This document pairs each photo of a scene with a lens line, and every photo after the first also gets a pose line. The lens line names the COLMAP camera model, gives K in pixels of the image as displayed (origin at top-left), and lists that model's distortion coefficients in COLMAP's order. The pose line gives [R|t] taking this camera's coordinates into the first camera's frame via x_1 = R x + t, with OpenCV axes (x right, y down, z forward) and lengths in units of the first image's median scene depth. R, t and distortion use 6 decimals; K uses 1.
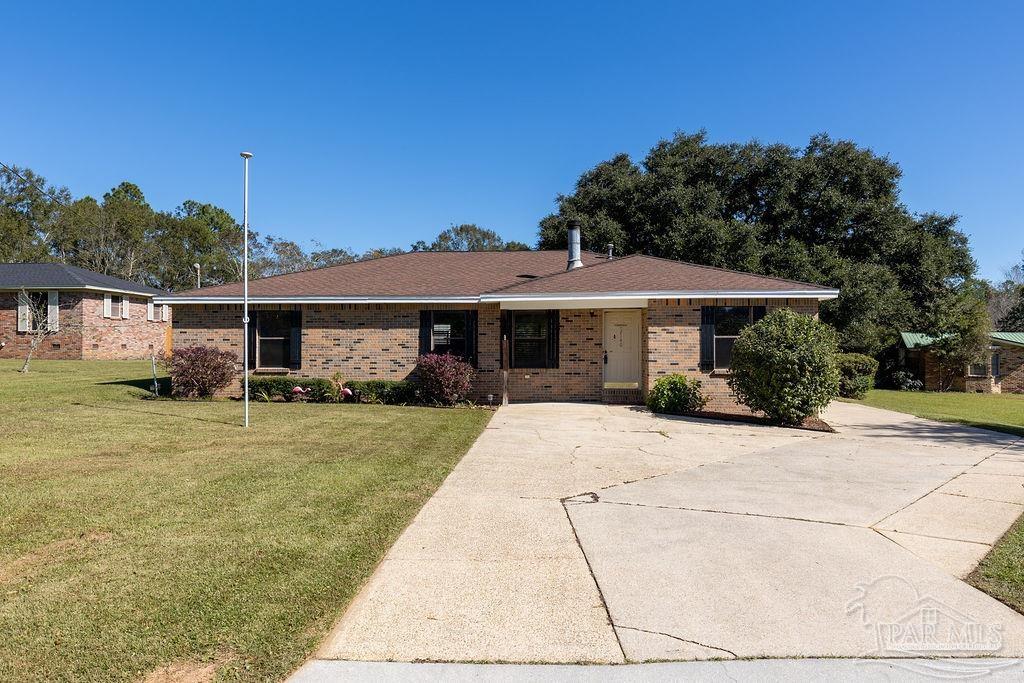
lens RADIAL K [[726.7, 0, 506.9], [0, 726.7, 341.8], [0, 0, 1]] dist [-0.004116, 0.000558]
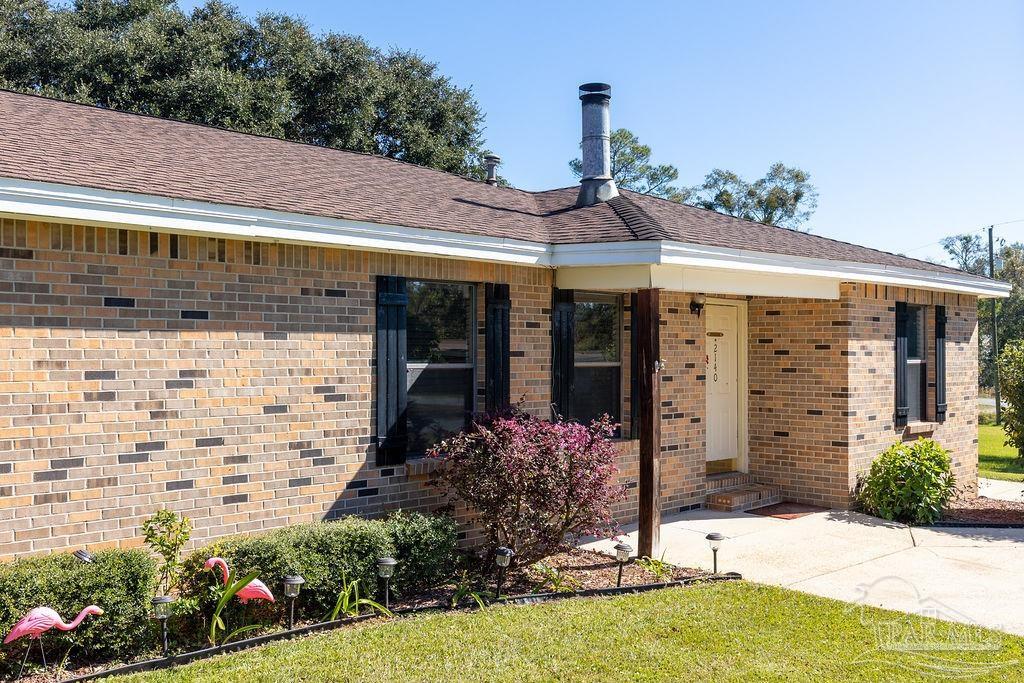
lens RADIAL K [[1017.8, 0, 520.8], [0, 1017.8, 337.5], [0, 0, 1]] dist [0.012369, 0.000000]
pose [[0.646191, 0.012857, 0.763067, -0.404930], [-0.008472, 0.999917, -0.009673, -0.013387], [-0.763128, -0.000214, 0.646247, 0.673734]]
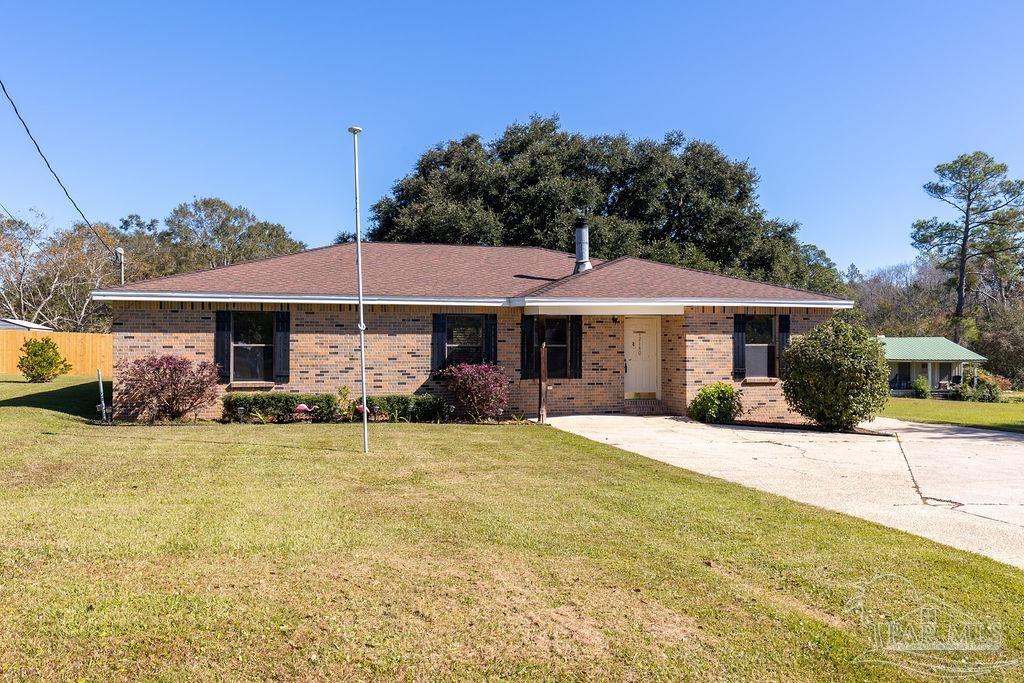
lens RADIAL K [[855.5, 0, 504.5], [0, 855.5, 340.2], [0, 0, 1]] dist [-0.001679, 0.006361]
pose [[0.942961, 0.003708, 0.332884, -0.377845], [-0.002508, 0.999989, -0.004034, -0.007225], [-0.332895, 0.002969, 0.942959, 0.004914]]
